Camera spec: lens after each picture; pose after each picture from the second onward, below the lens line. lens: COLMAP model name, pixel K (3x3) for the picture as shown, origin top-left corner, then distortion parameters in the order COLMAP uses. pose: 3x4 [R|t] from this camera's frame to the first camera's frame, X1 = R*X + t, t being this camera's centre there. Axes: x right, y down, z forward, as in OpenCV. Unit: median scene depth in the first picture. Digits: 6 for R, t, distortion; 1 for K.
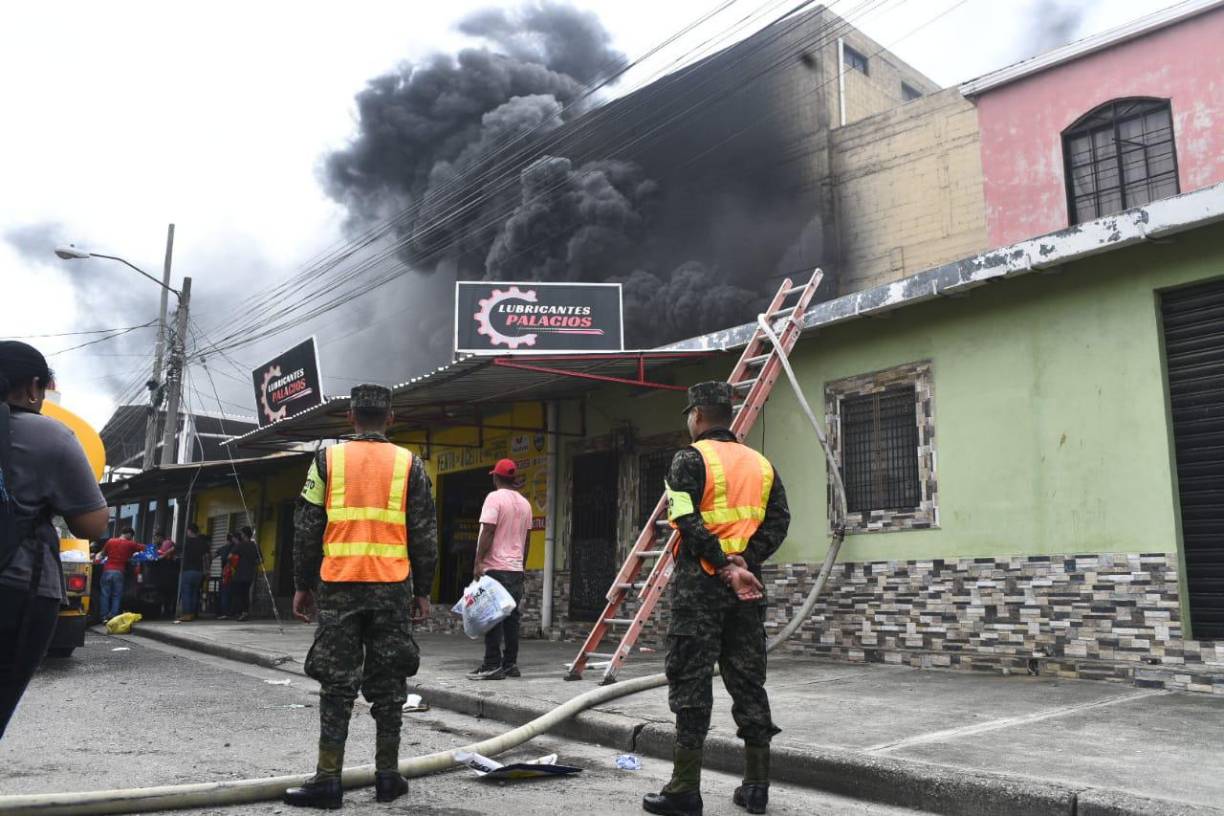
lens RADIAL K [[979.9, 0, 614.6], [0, 979.9, 409.1], [0, 0, 1]] dist [-0.116228, 0.118038]
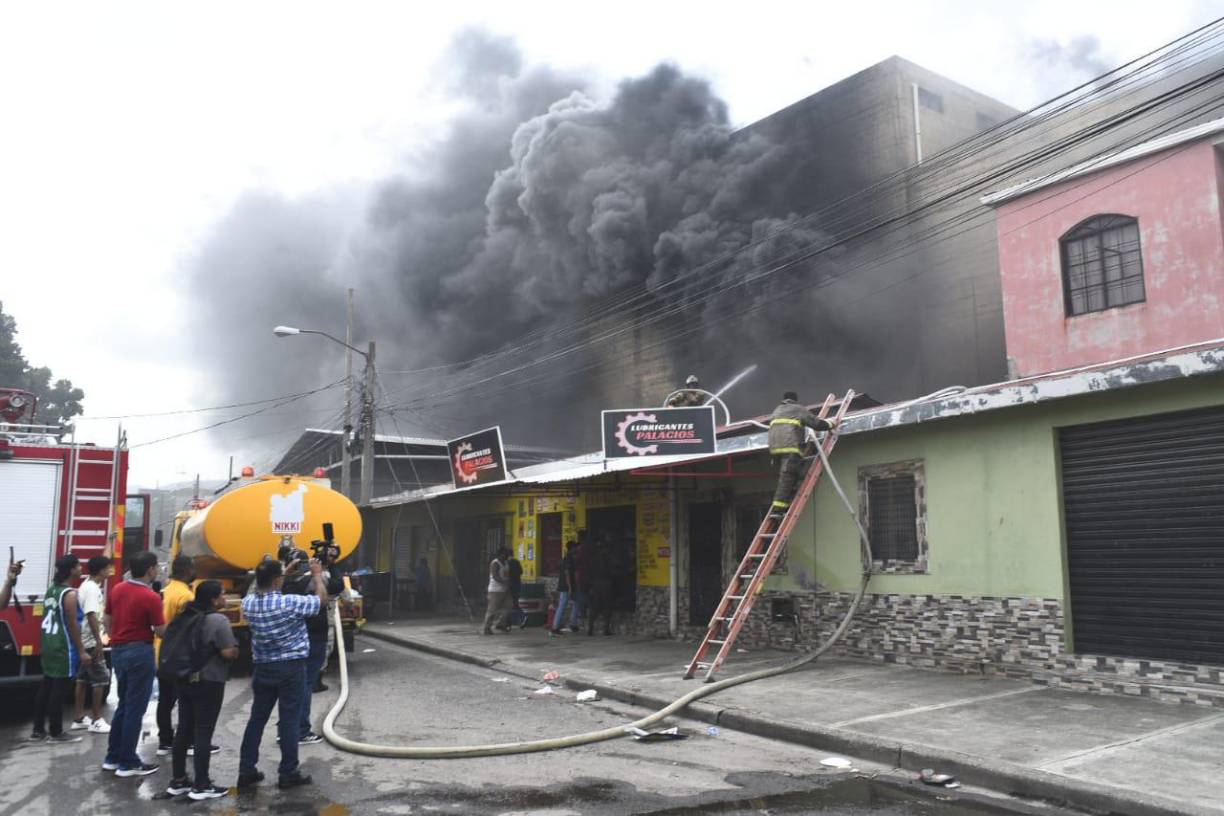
lens RADIAL K [[976.8, 0, 617.1], [0, 976.8, 413.2], [0, 0, 1]] dist [-0.117042, 0.119789]
pose [[0.991129, -0.042199, -0.126027, 0.048790], [0.047181, 0.998208, 0.036817, -0.182589], [0.124247, -0.042436, 0.991343, -0.474740]]
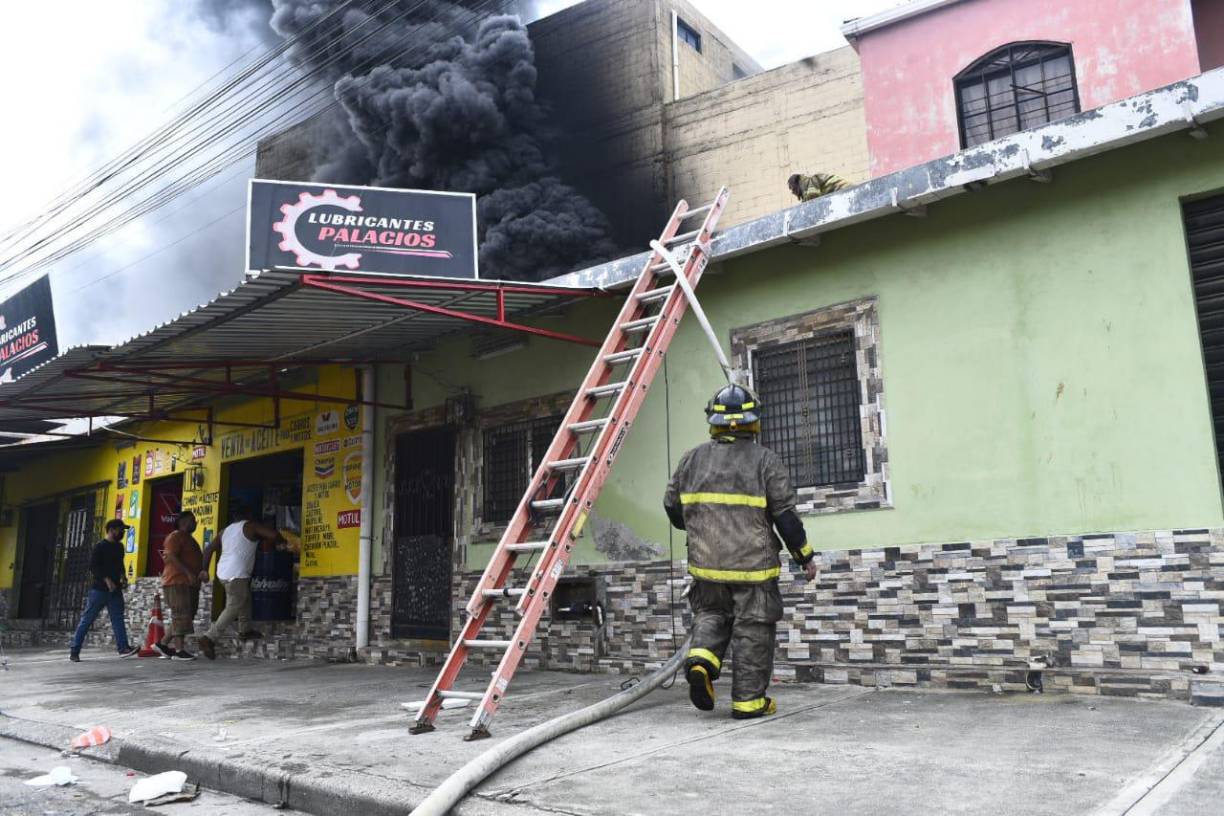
lens RADIAL K [[977.2, 0, 616.3], [0, 977.2, 407.8], [0, 0, 1]] dist [-0.111841, 0.112054]
pose [[0.978775, 0.006625, 0.204831, -0.040161], [-0.005177, 0.999958, -0.007607, 0.044237], [-0.204873, 0.006385, 0.978768, 0.248151]]
